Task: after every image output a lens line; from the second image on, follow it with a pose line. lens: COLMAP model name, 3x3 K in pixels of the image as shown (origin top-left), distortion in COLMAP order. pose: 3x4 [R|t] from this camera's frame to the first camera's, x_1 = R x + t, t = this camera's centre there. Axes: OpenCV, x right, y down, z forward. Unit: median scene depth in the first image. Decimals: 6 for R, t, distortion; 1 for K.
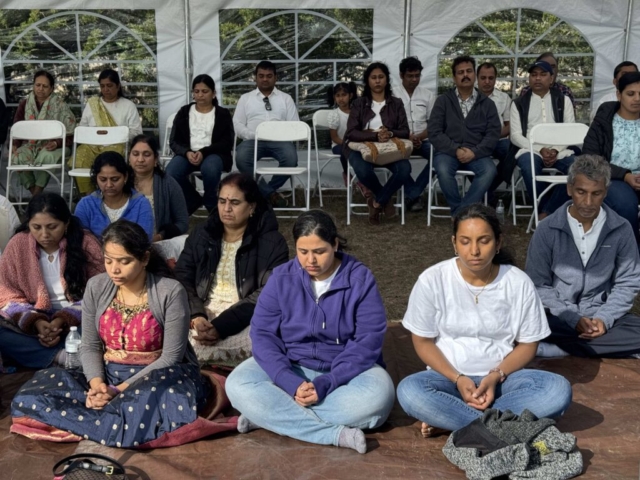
lens RADIAL K [[891.4, 0, 320.0], [0, 891.4, 240.0], [0, 0, 1]] dist [0.119178, -0.324892]
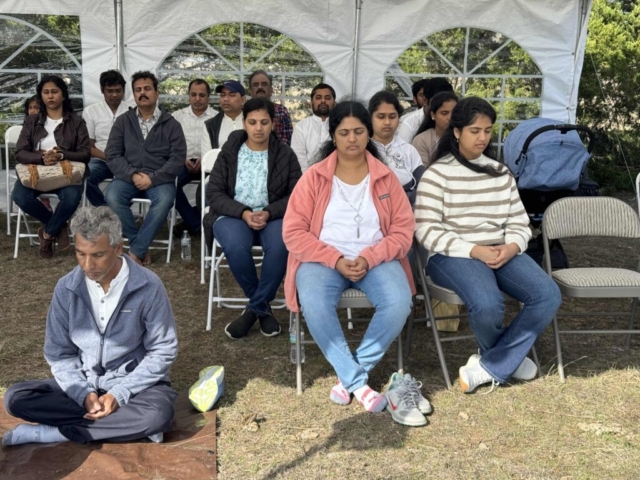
lens RADIAL K [[891.4, 0, 320.0], [0, 891.4, 240.0], [0, 0, 1]] dist [0.119178, -0.324892]
pose [[0.991267, 0.001341, 0.131864, 0.216165], [-0.000111, 0.999956, -0.009337, -0.026640], [-0.131871, 0.009241, 0.991224, 0.079404]]
